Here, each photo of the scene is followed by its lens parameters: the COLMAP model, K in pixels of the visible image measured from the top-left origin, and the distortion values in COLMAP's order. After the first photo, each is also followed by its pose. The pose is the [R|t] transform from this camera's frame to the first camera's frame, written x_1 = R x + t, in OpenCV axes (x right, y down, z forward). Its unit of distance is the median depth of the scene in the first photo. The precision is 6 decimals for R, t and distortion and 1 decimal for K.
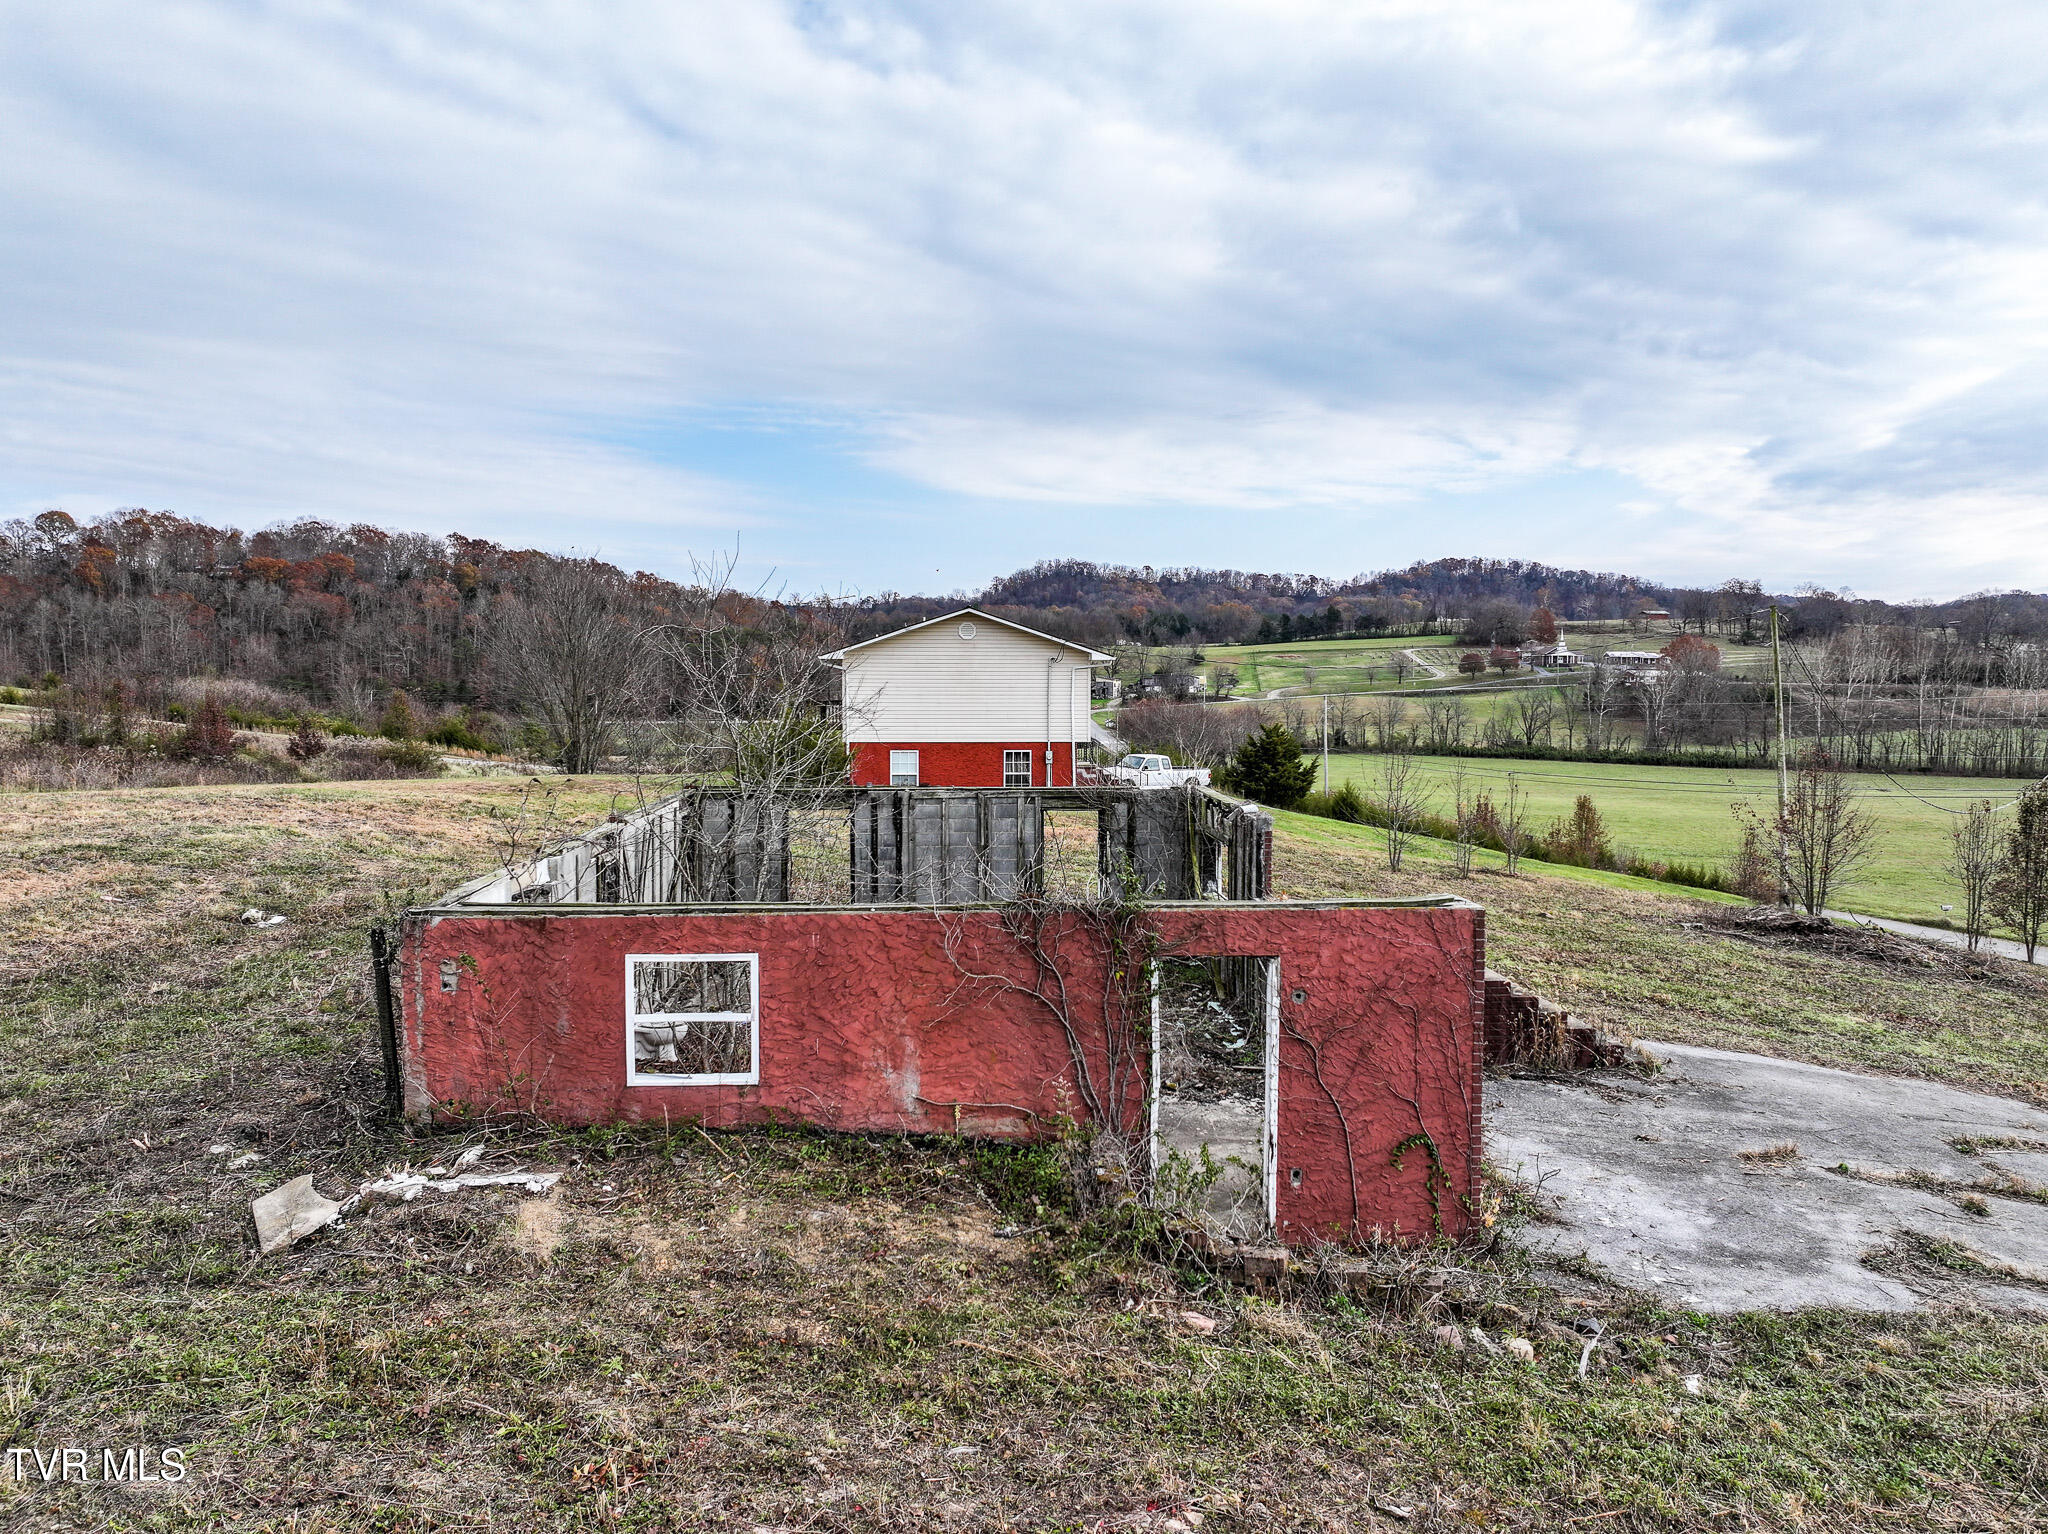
lens RADIAL K [[1437.0, 0, 1033.2], [0, 1437.0, 756.2], [0, 0, 1]] dist [-0.001352, 0.016747]
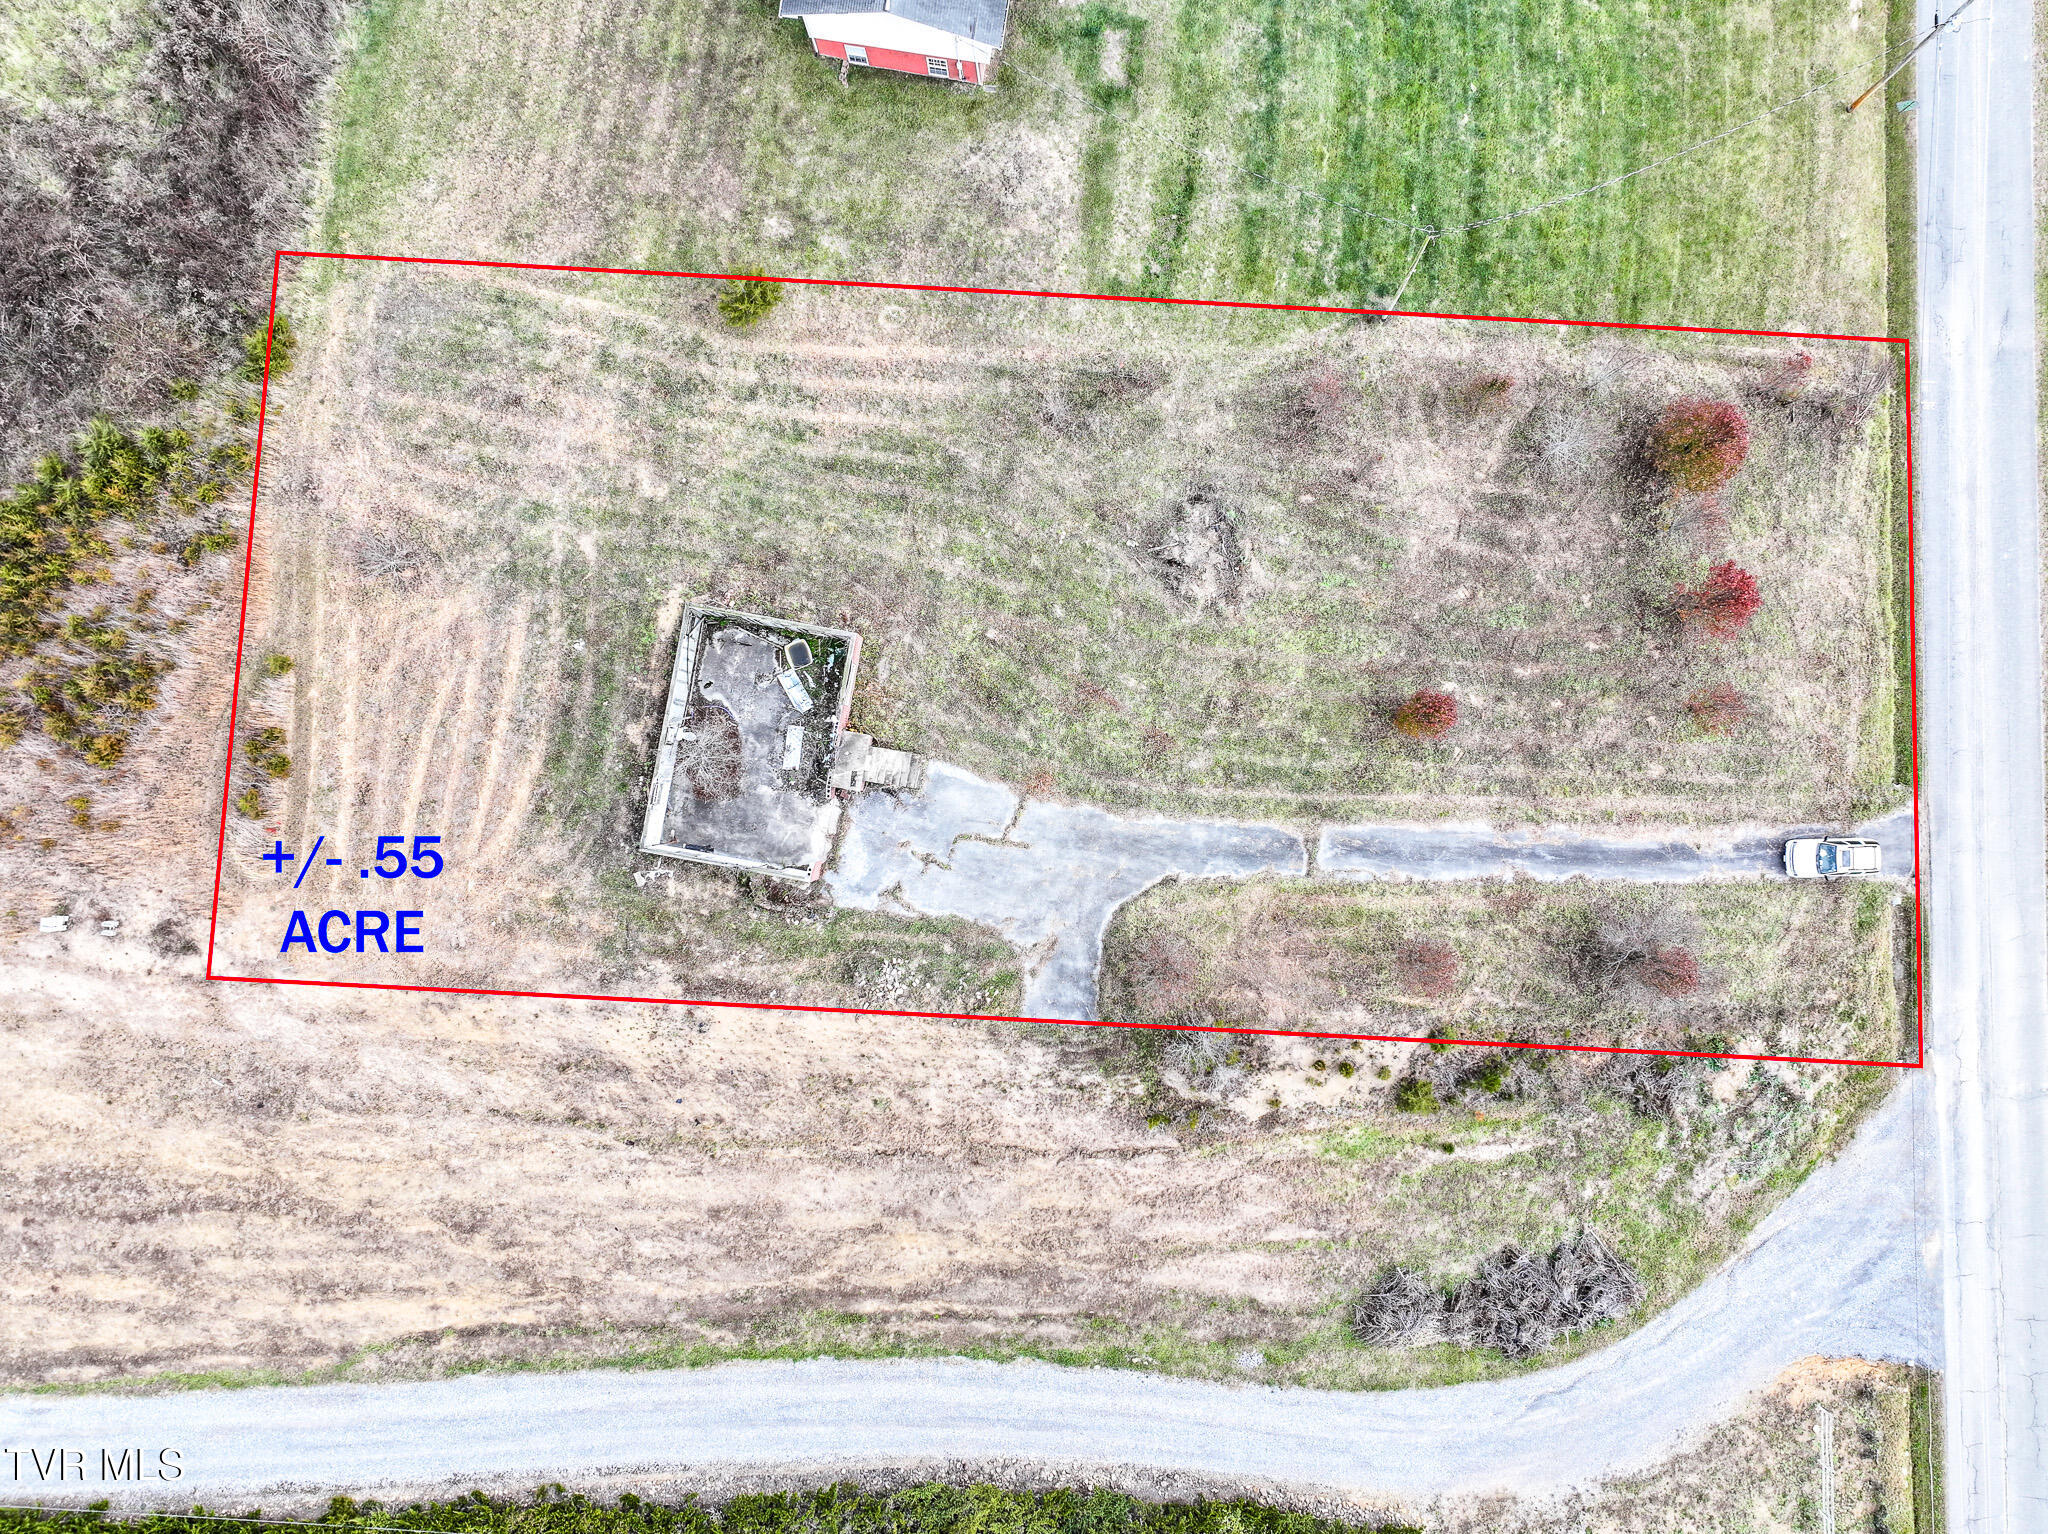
lens RADIAL K [[1437.0, 0, 1033.2], [0, 1437.0, 756.2], [0, 0, 1]] dist [-0.001352, 0.016747]
pose [[0.968644, 0.247776, -0.018319, 0.036898], [0.001591, 0.067545, 0.997715, -0.182444], [0.248448, -0.966460, 0.065032, 0.041512]]
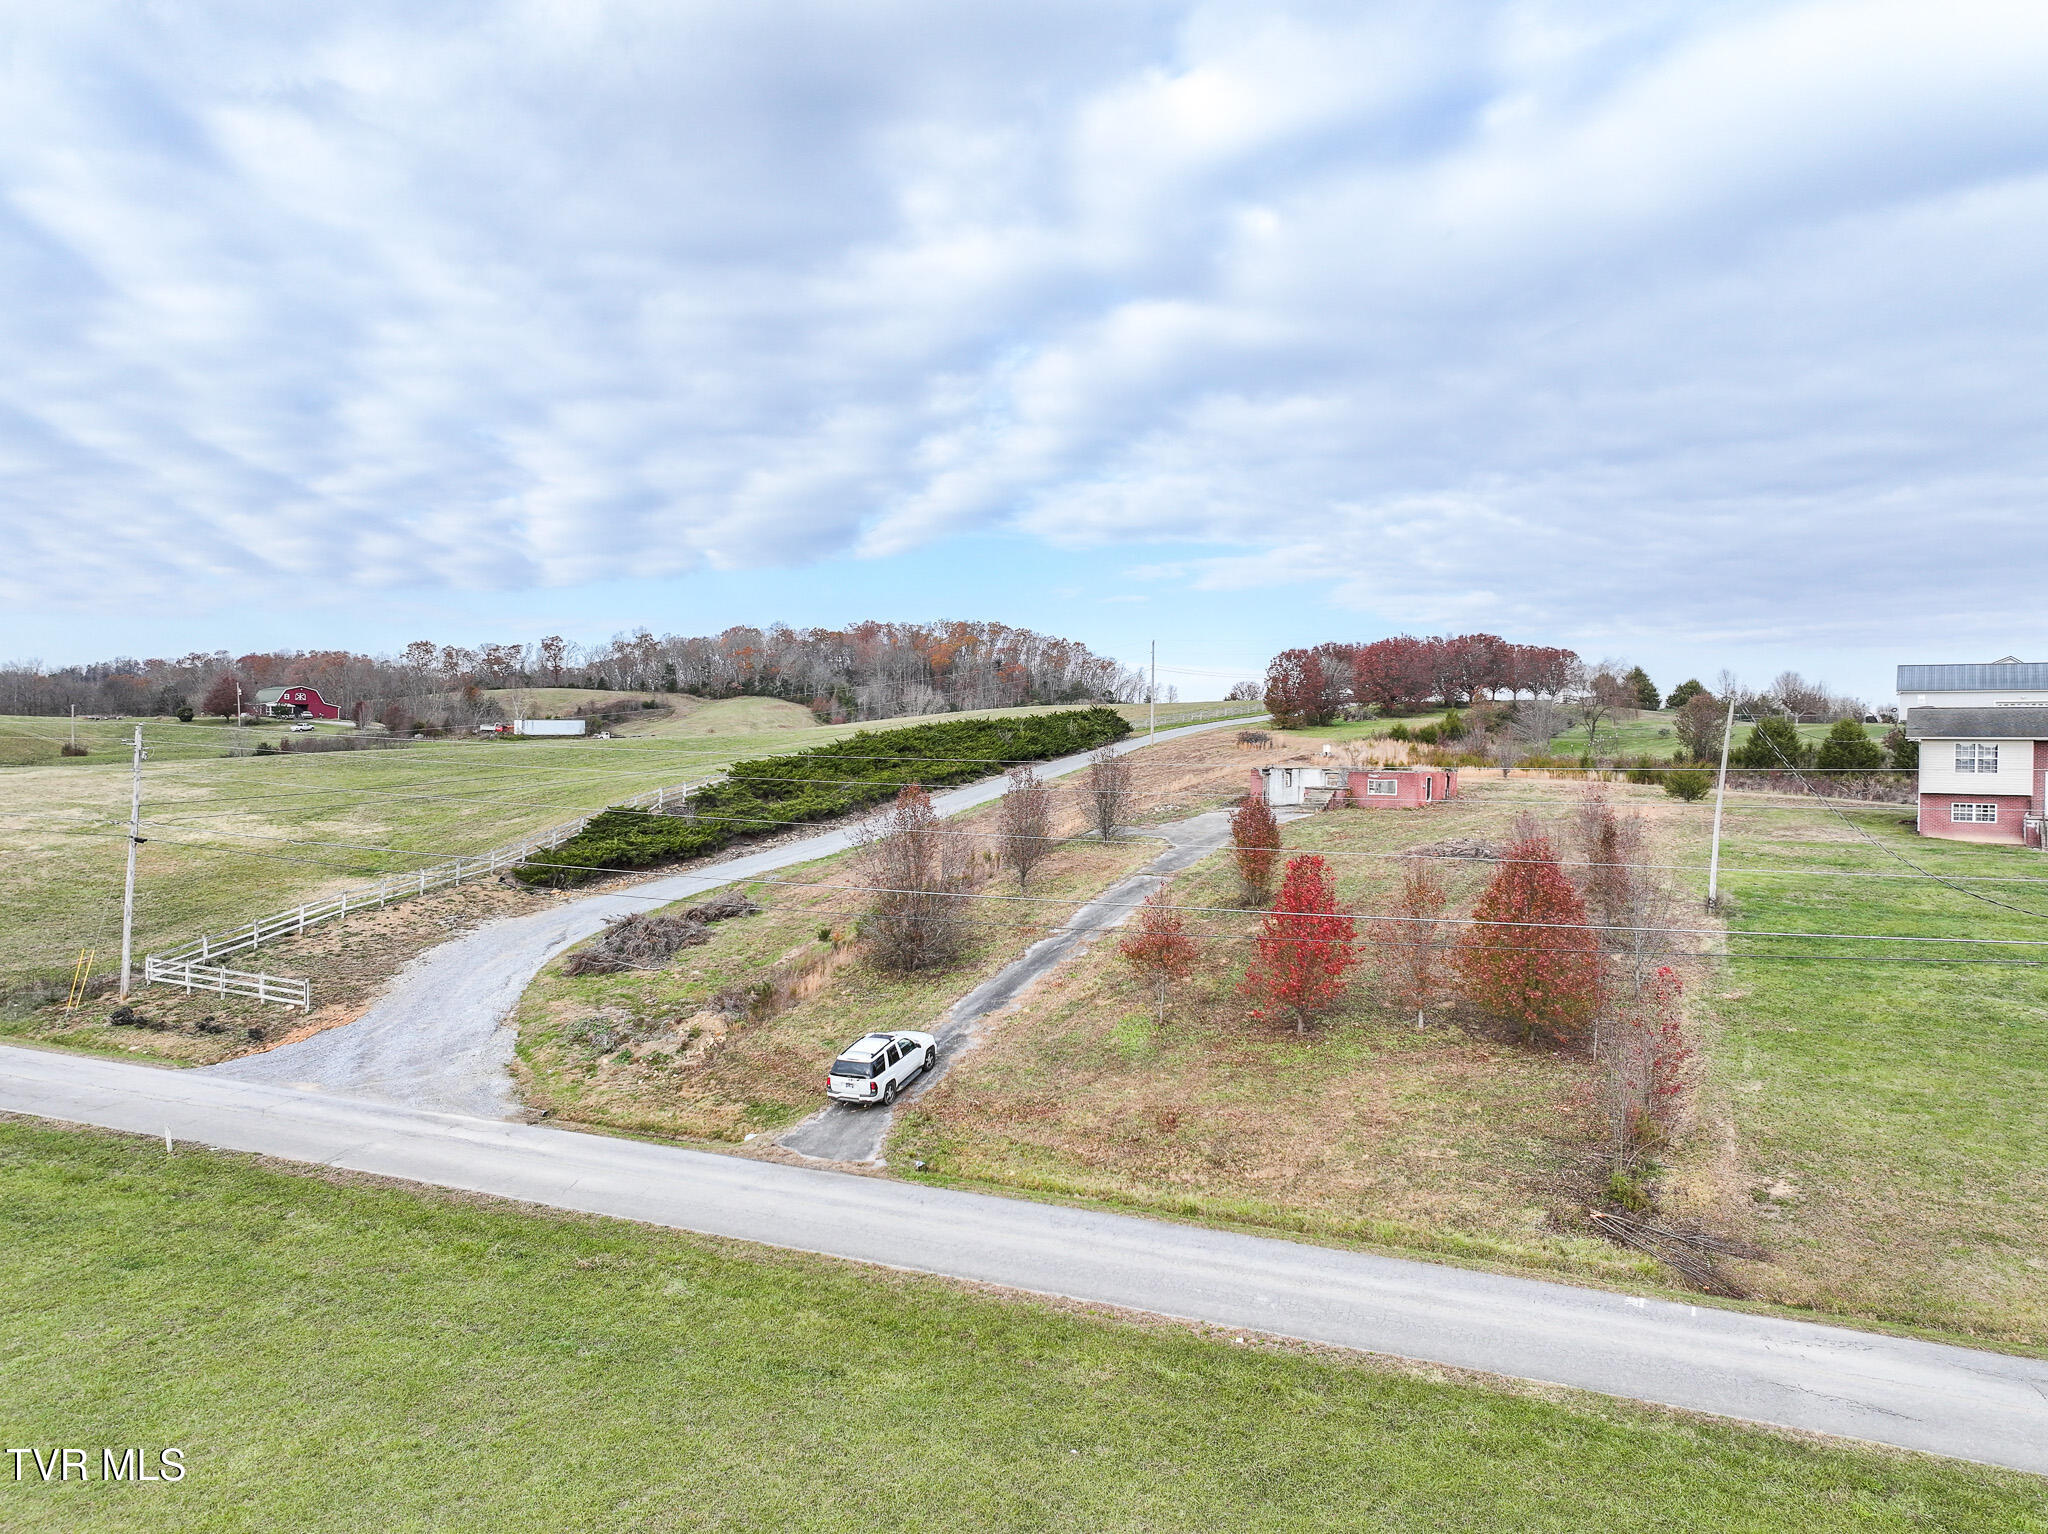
lens RADIAL K [[1437.0, 0, 1033.2], [0, 1437.0, 756.2], [0, 0, 1]] dist [-0.001352, 0.016747]
pose [[-0.609628, -0.009516, -0.792630, 0.253337], [-0.059416, 0.997664, 0.033720, -0.006025], [0.790457, 0.067651, -0.608770, 0.165235]]
